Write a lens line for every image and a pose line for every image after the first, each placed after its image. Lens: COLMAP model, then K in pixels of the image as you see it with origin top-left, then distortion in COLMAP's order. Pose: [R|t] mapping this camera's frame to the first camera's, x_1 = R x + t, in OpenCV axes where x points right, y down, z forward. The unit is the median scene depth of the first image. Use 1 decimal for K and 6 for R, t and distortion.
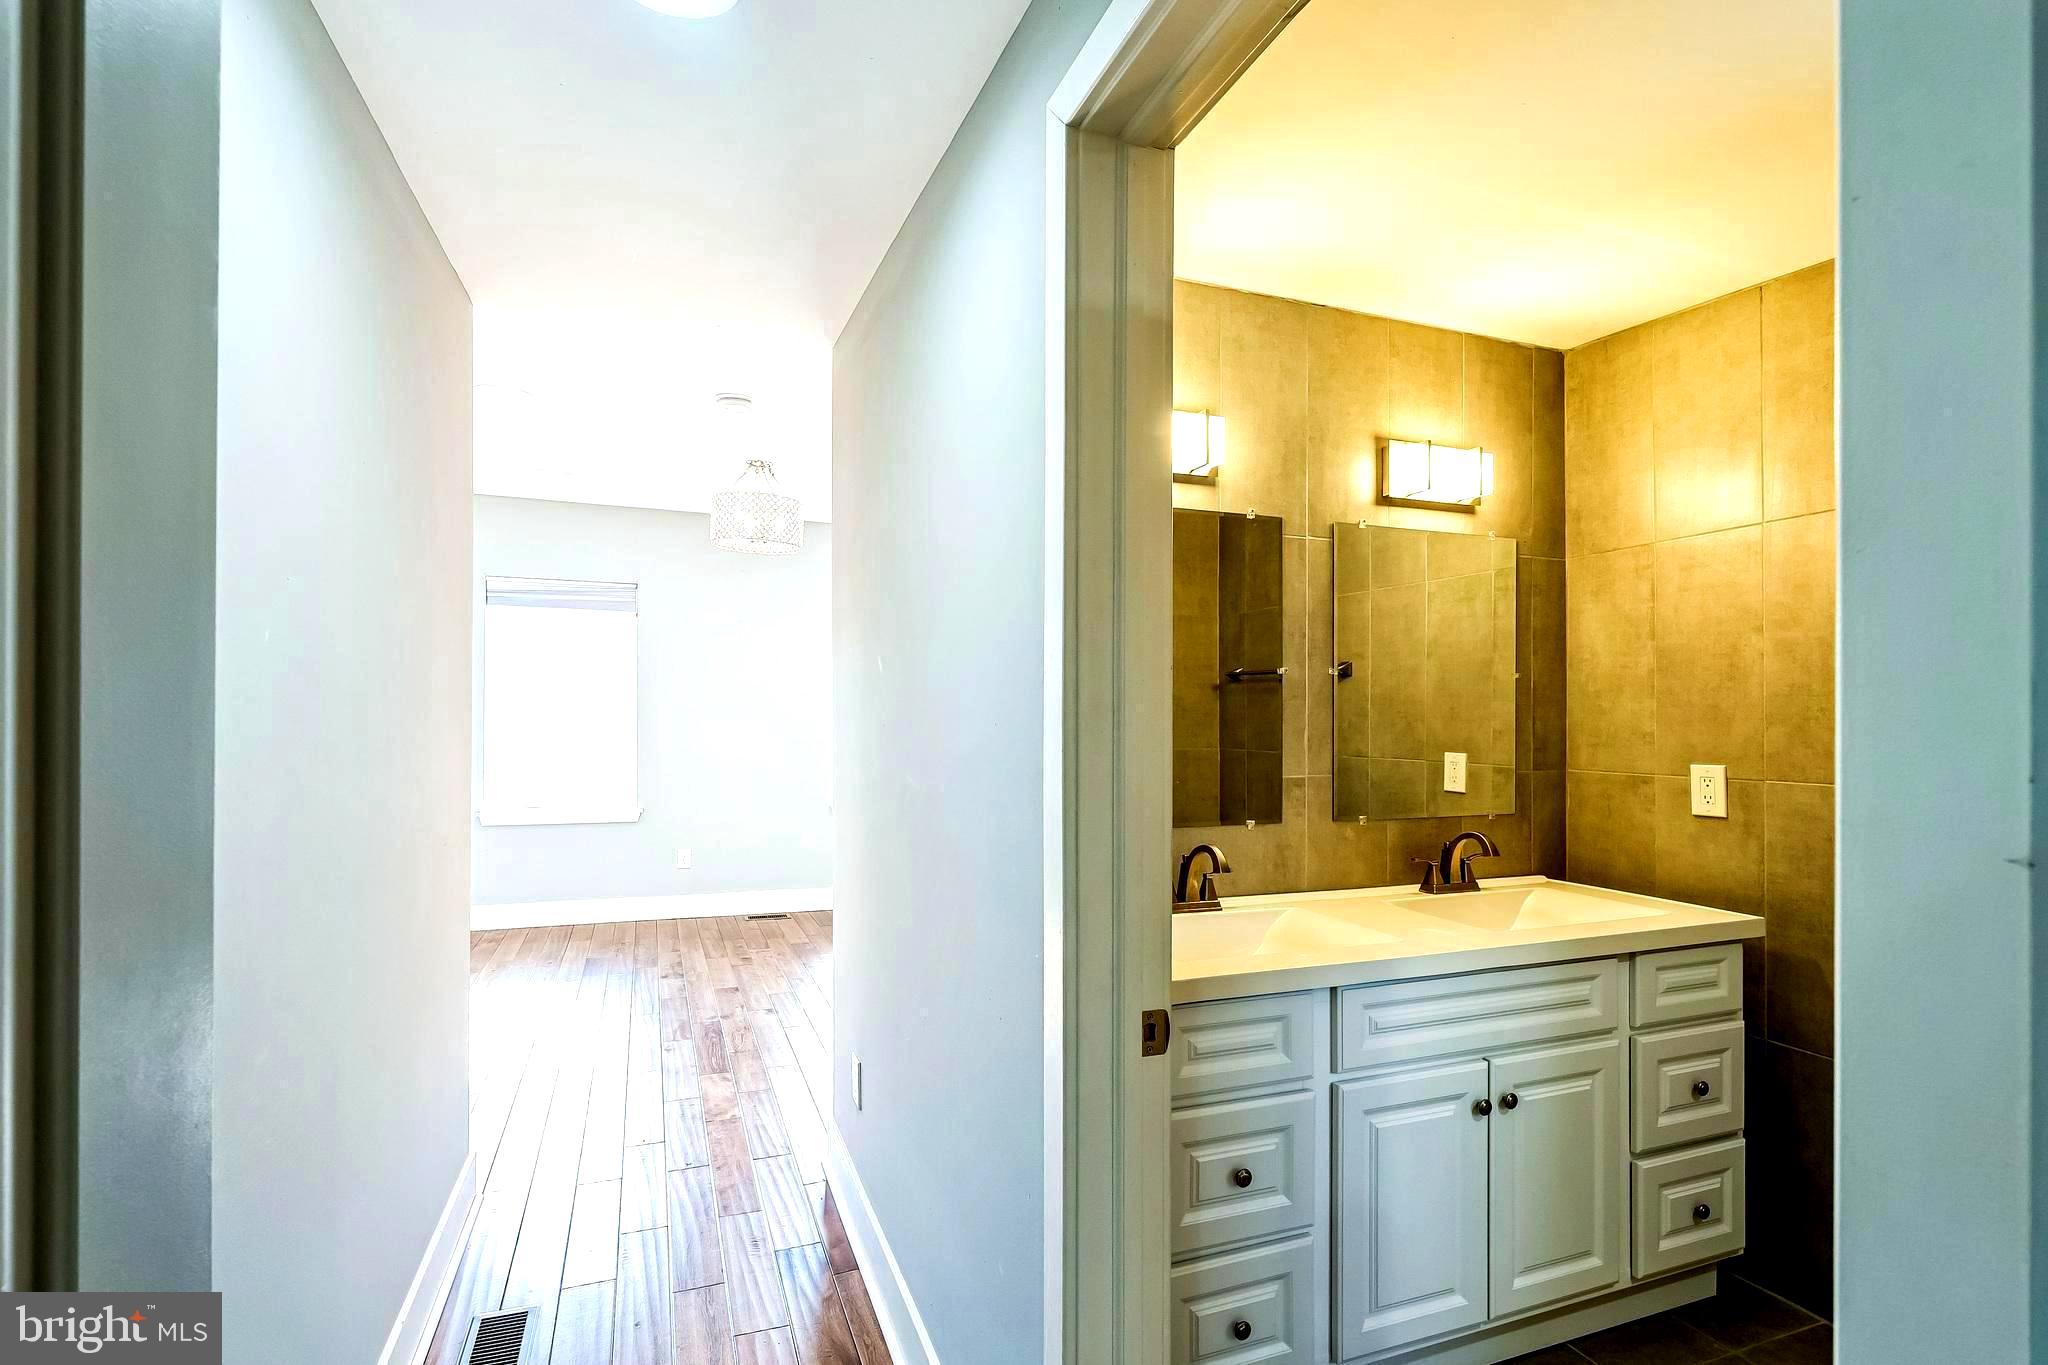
lens RADIAL K [[916.6, 0, 960.5], [0, 916.6, 711.9], [0, 0, 1]] dist [-0.000556, -0.000152]
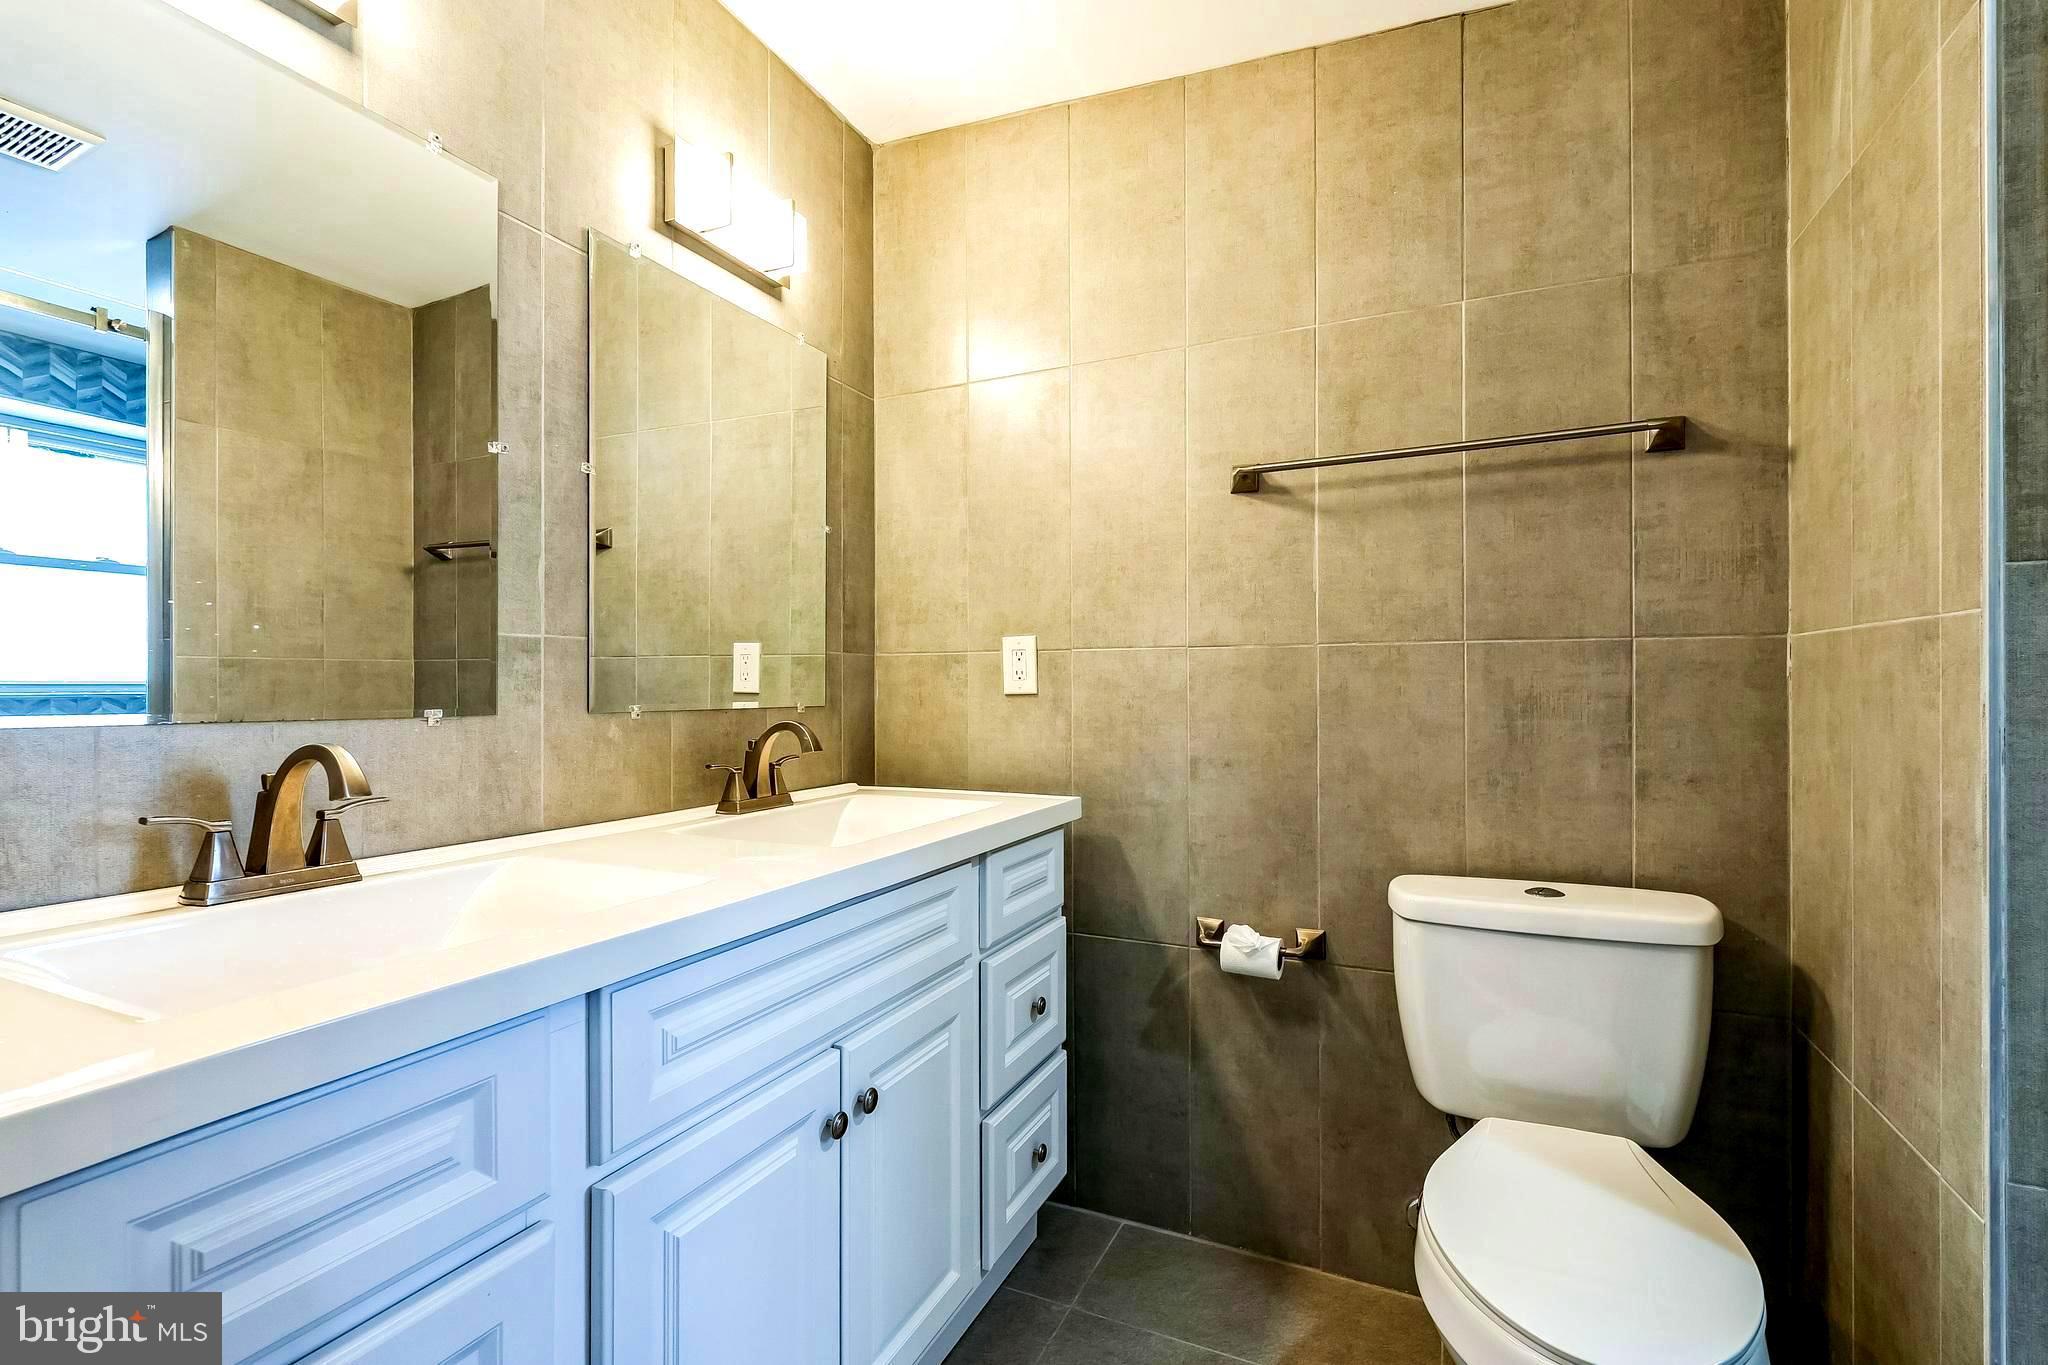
lens RADIAL K [[949.9, 0, 1021.7], [0, 949.9, 693.3], [0, 0, 1]] dist [-0.001068, 0.000050]
pose [[0.683220, -0.005337, 0.730193, 0.141252], [-0.004734, 0.999920, 0.011738, 0.097834], [-0.730197, -0.011476, 0.683140, 0.355185]]
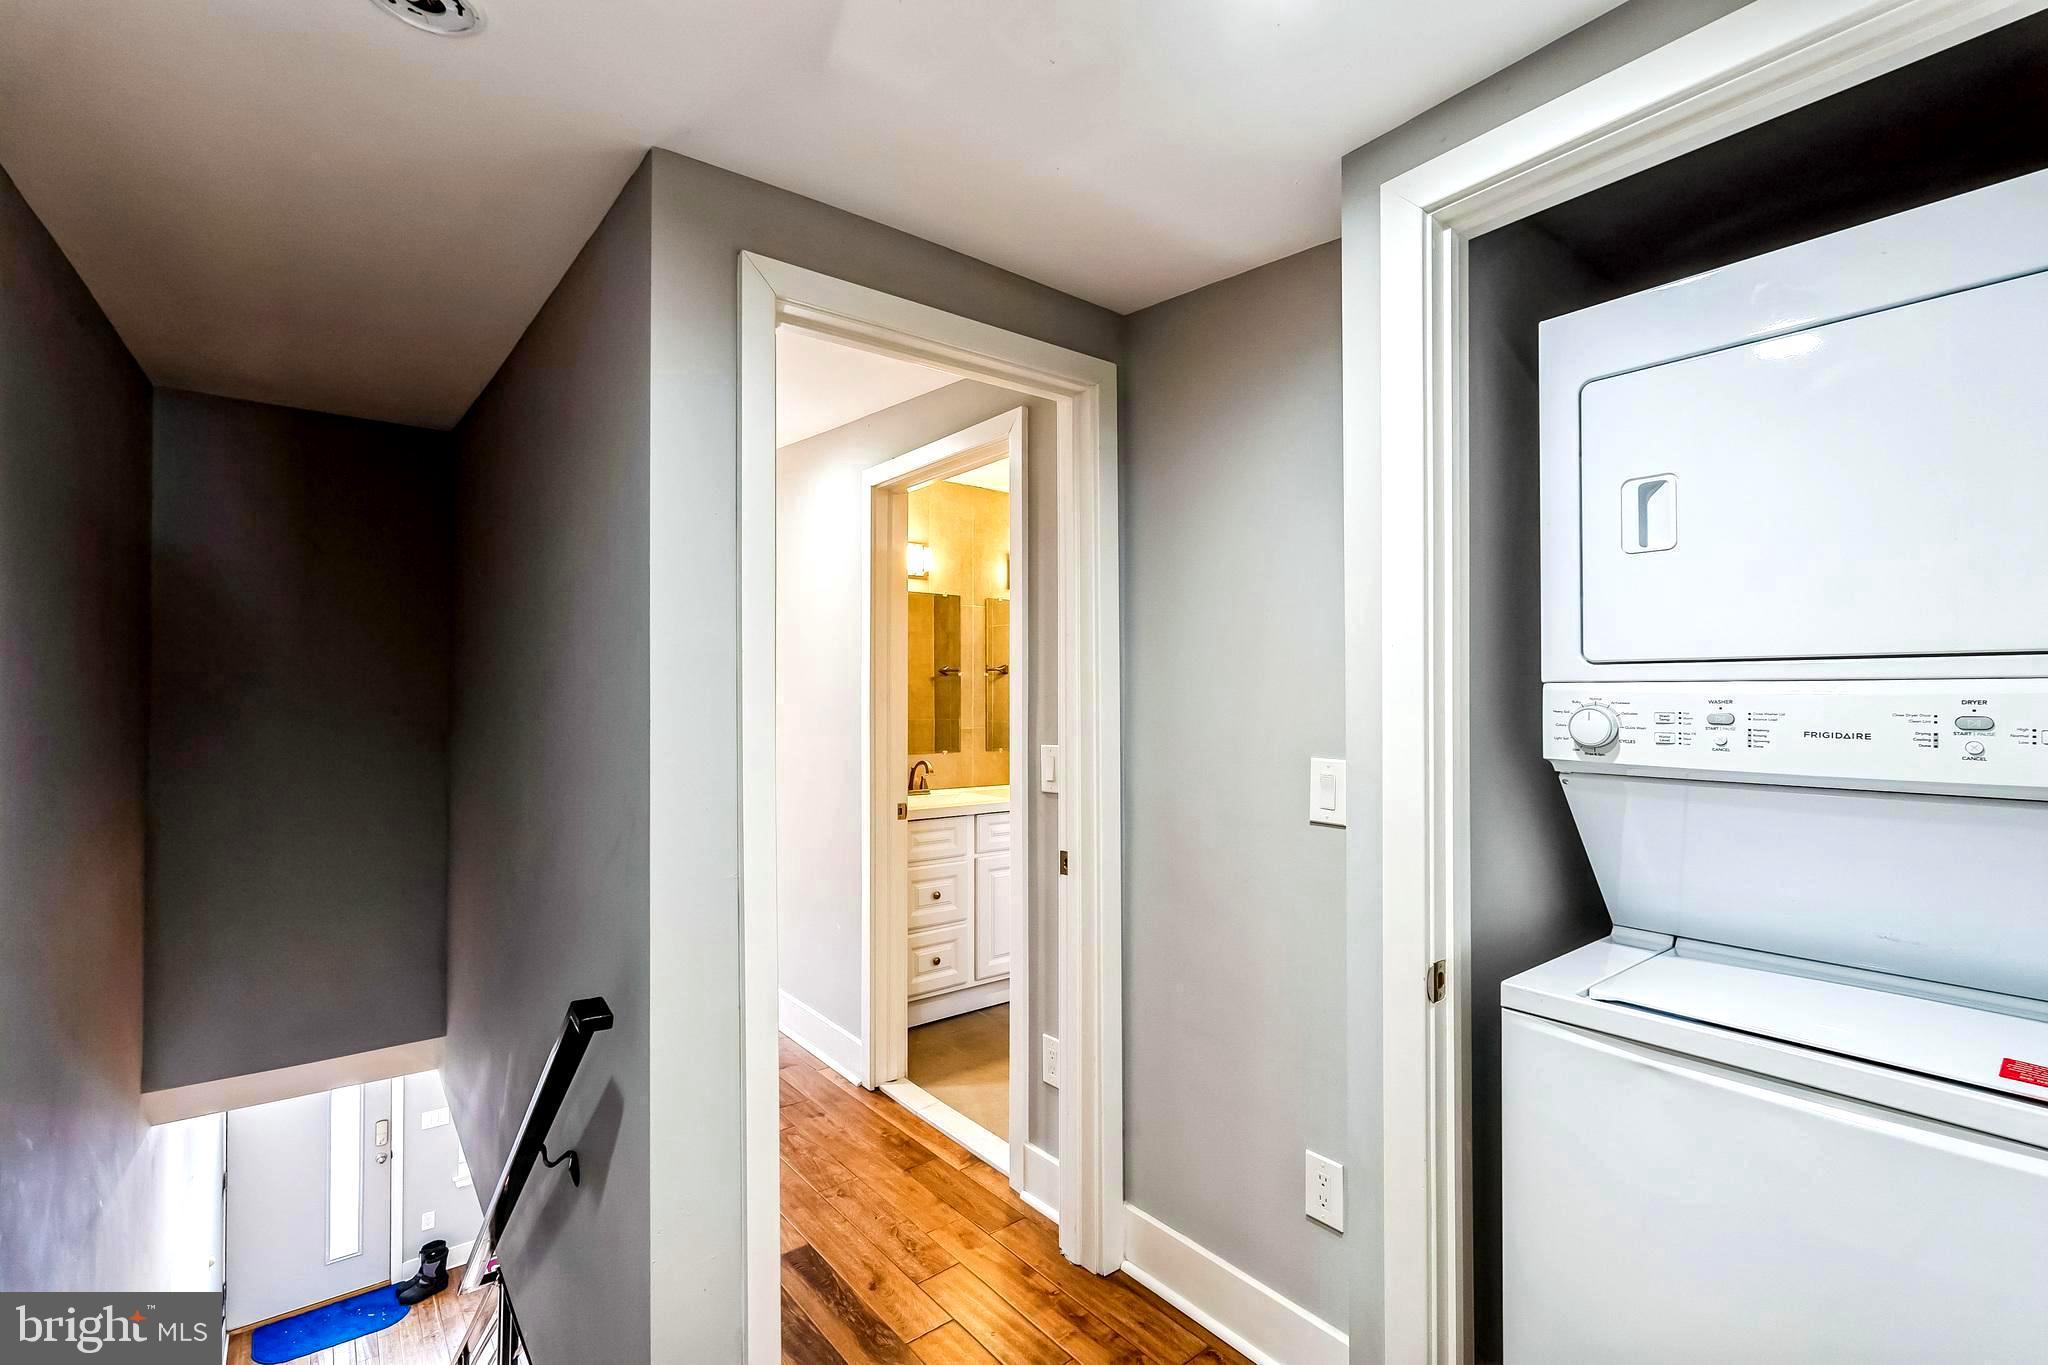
lens RADIAL K [[900.2, 0, 974.4], [0, 900.2, 689.6], [0, 0, 1]] dist [-0.000149, -0.000060]
pose [[0.952727, -0.001483, 0.303823, -0.203579], [0.002981, 0.999986, -0.004466, -0.003233], [-0.303812, 0.005160, 0.952718, -0.832427]]
